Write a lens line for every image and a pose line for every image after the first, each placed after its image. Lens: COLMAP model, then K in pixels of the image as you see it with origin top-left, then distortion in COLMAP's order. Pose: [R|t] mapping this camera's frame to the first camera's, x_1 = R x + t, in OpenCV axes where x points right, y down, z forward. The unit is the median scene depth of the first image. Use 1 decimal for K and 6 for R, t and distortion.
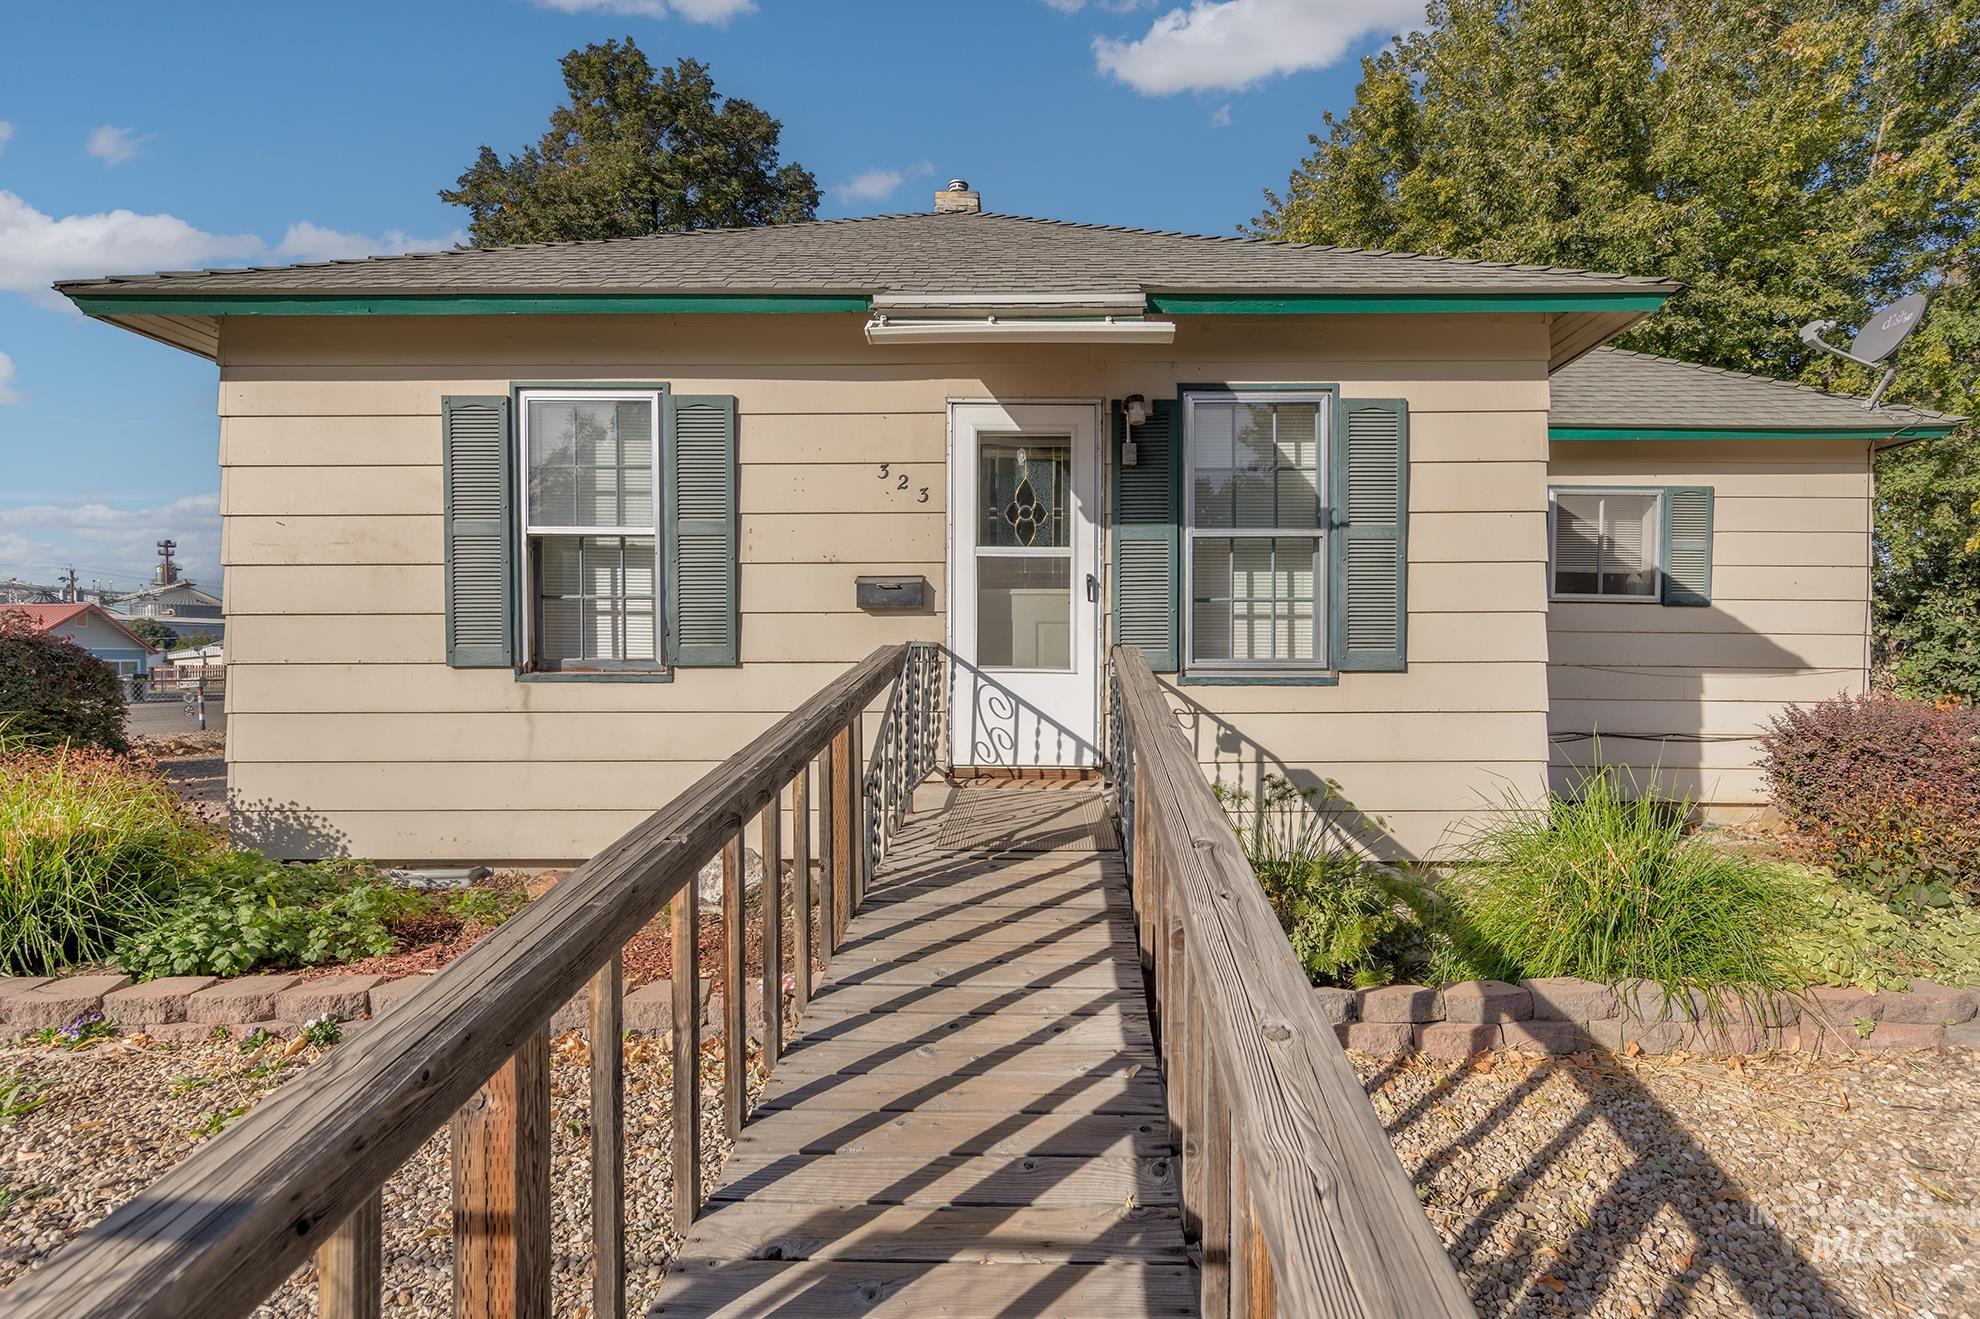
lens RADIAL K [[937.9, 0, 1044.9], [0, 937.9, 663.9], [0, 0, 1]] dist [0.002281, 0.000366]
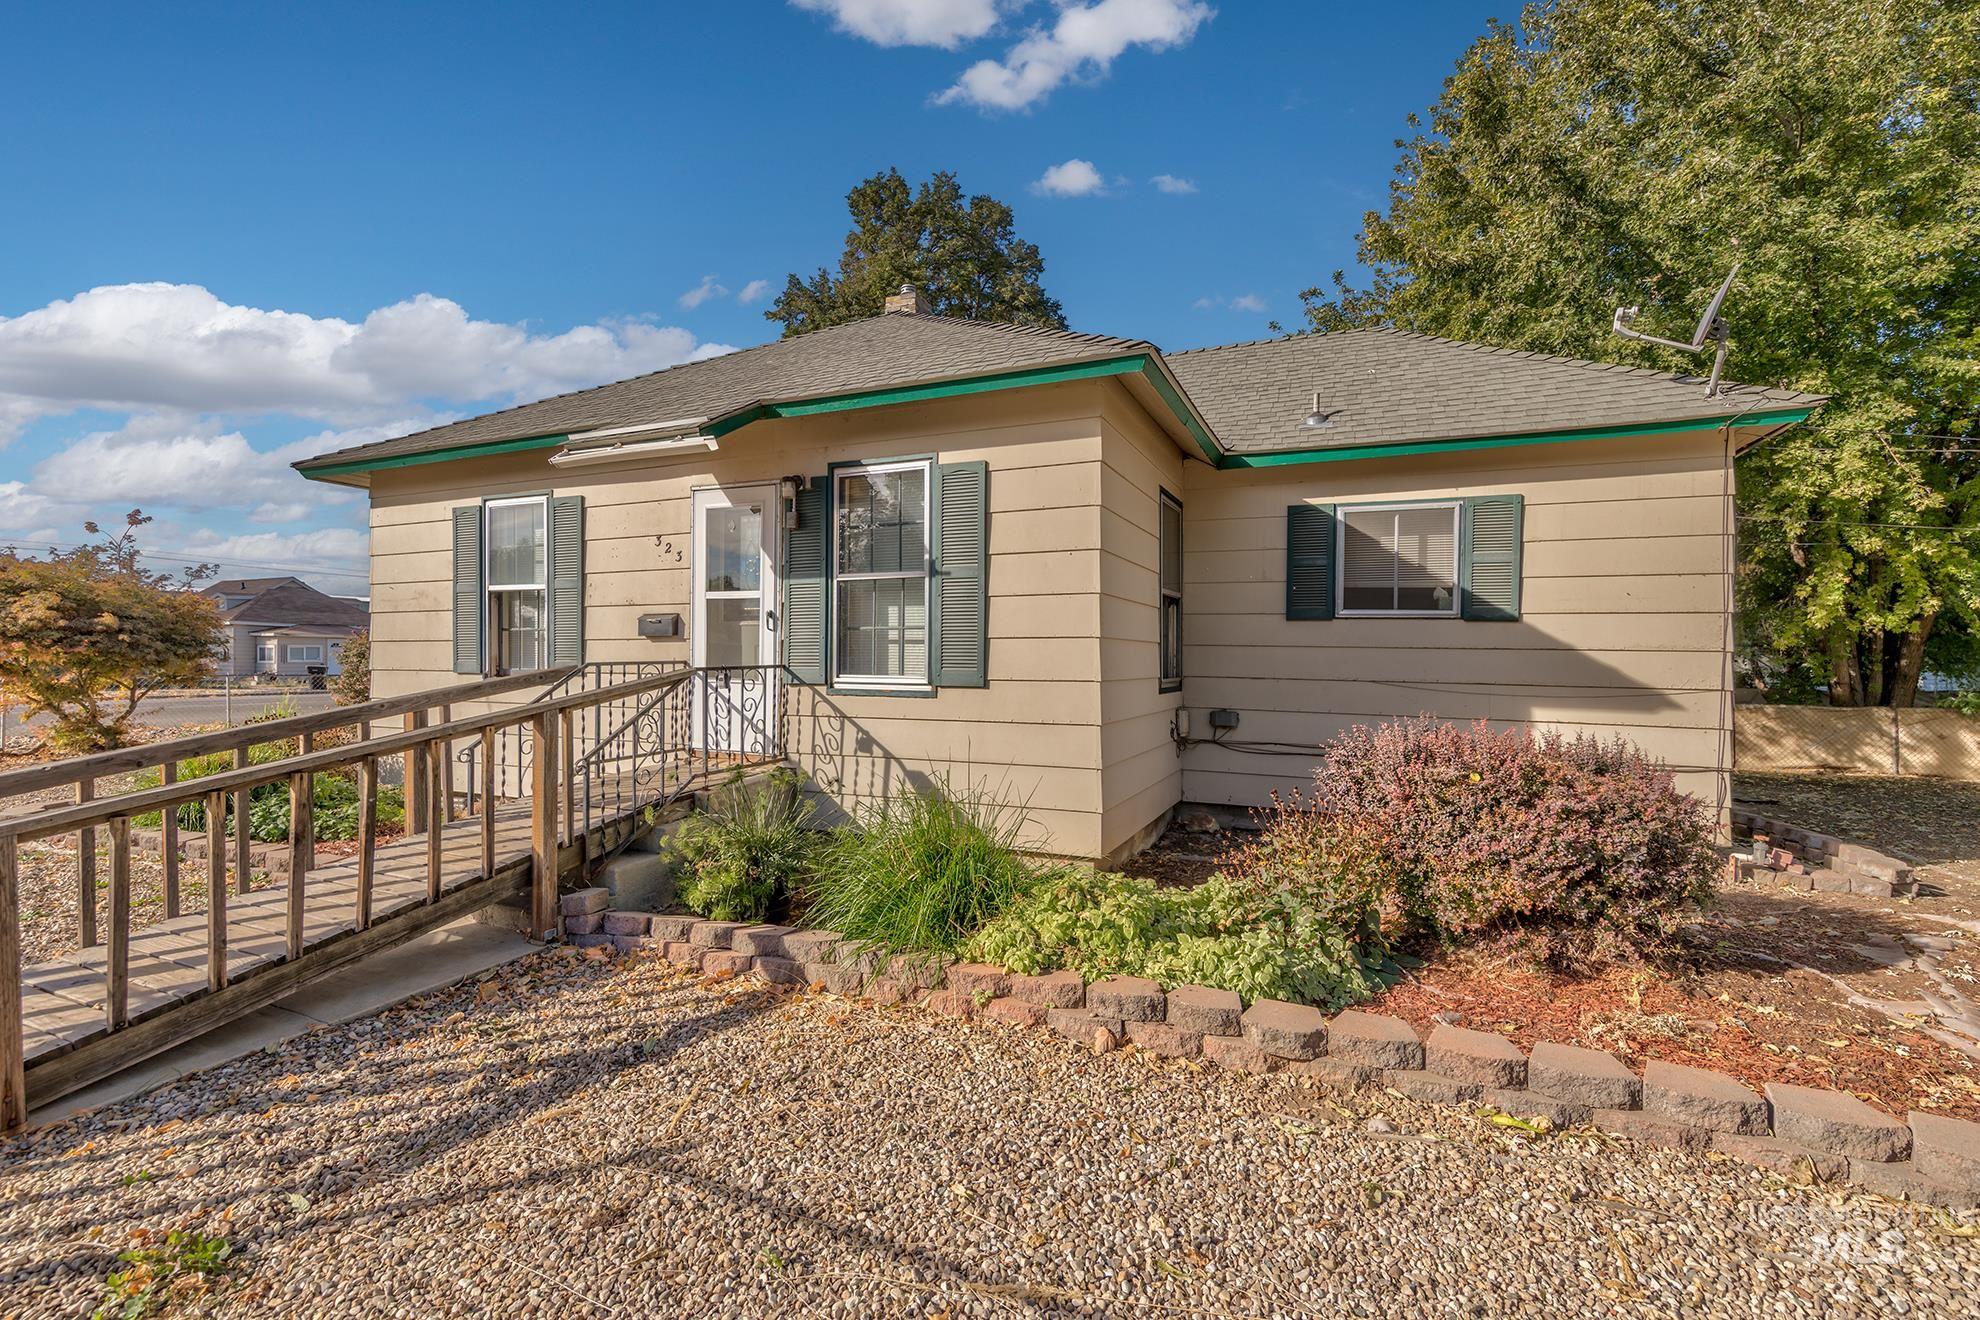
lens RADIAL K [[850.7, 0, 993.7], [0, 850.7, 650.7], [0, 0, 1]] dist [0.002909, 0.000068]
pose [[0.918397, 0.004540, -0.395634, 0.816892], [-0.007833, 0.999947, -0.006708, -0.032249], [0.395583, 0.009260, 0.918384, 0.005600]]
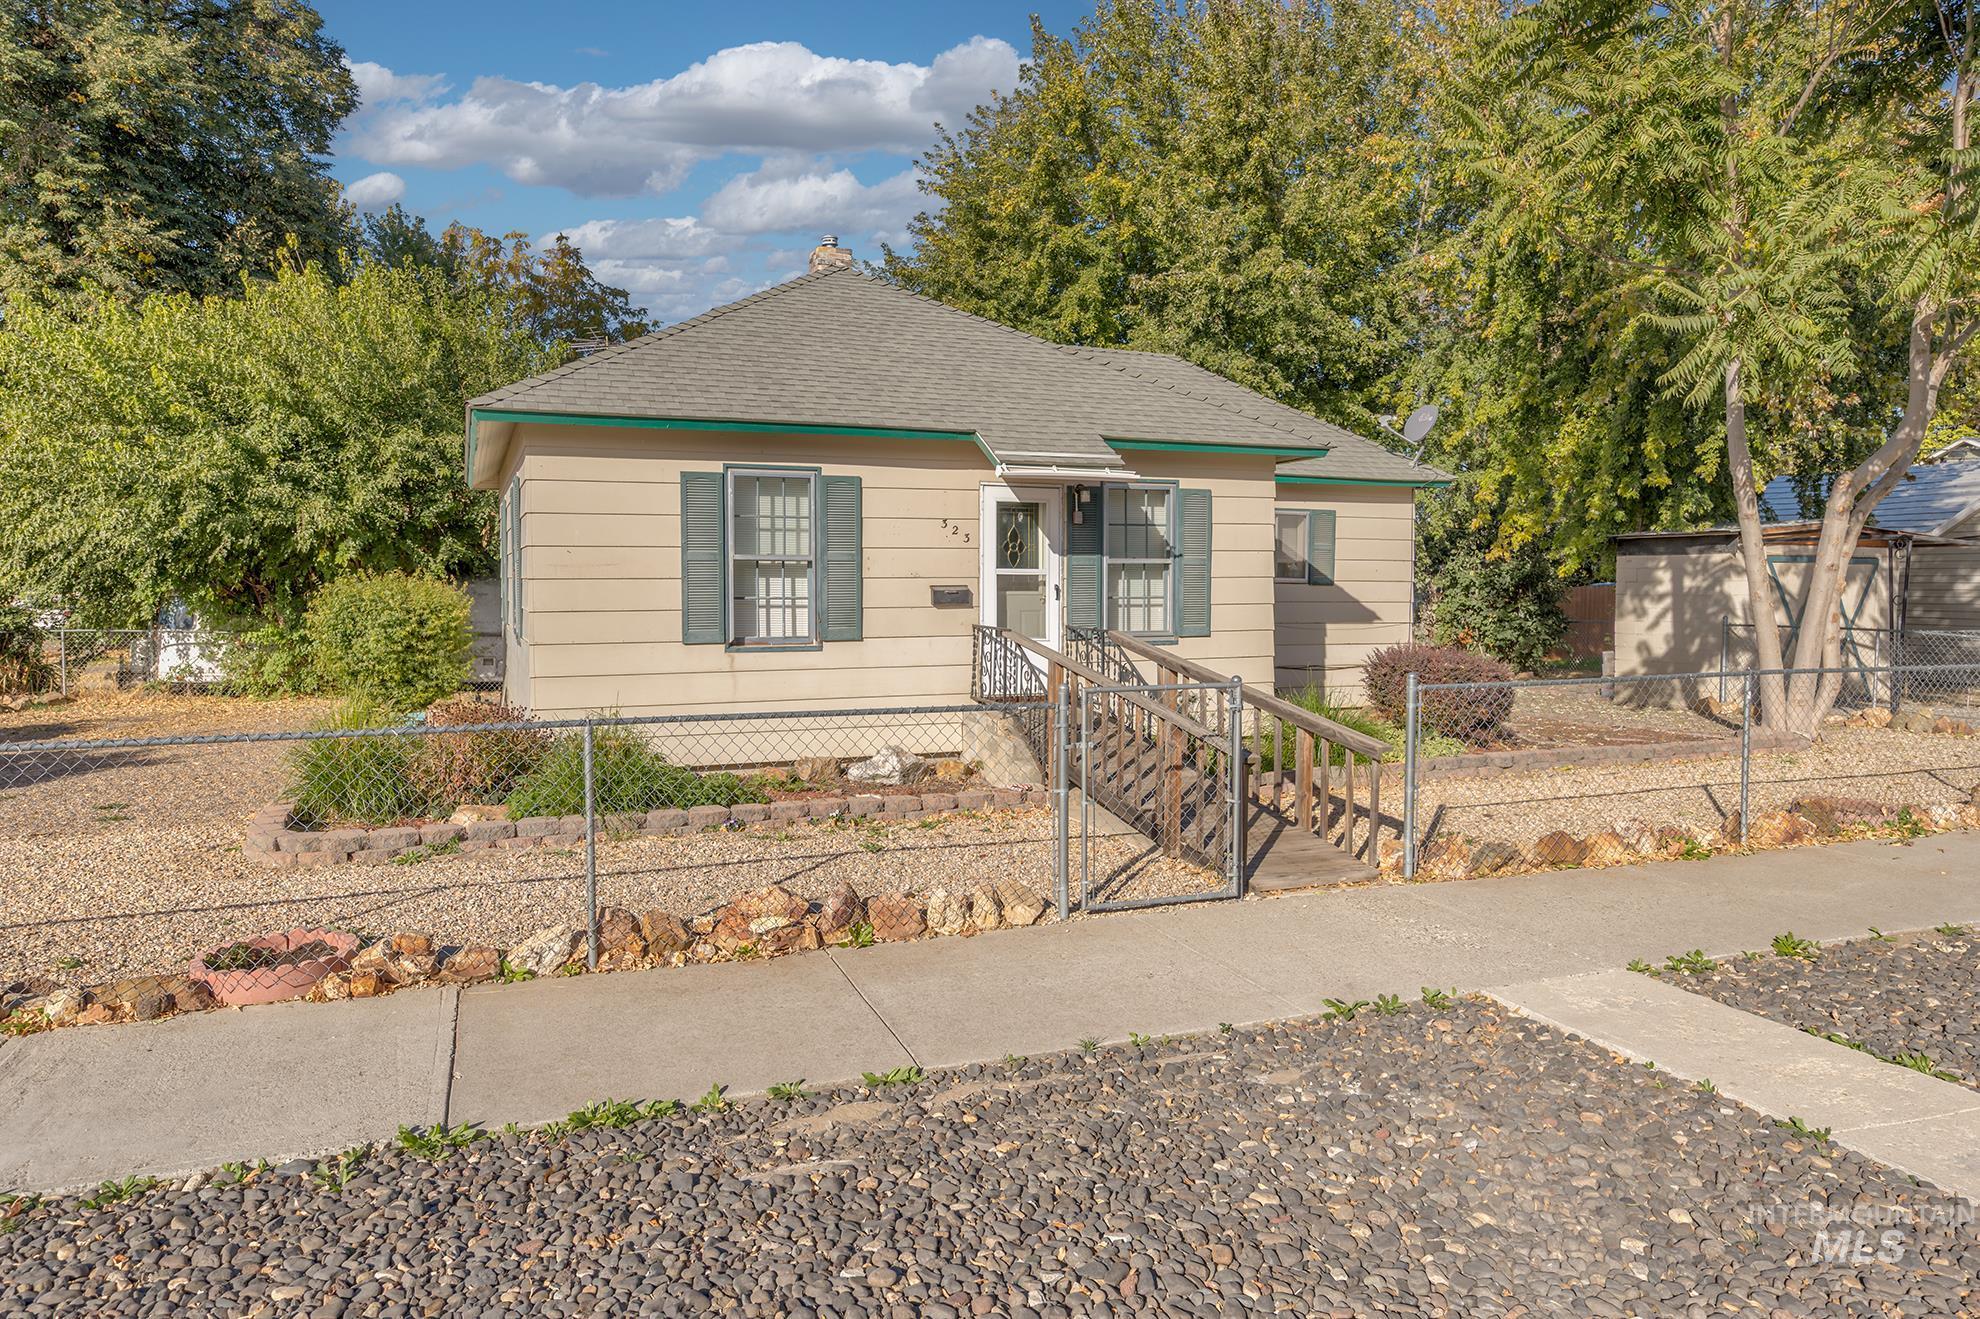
lens RADIAL K [[1293.4, 0, 997.2], [0, 1293.4, 594.5], [0, 0, 1]] dist [0.006630, 0.000483]
pose [[0.921752, -0.005212, 0.387745, -0.983567], [0.000969, 0.999937, 0.011139, -0.102378], [-0.387778, -0.009891, 0.921700, -1.178789]]
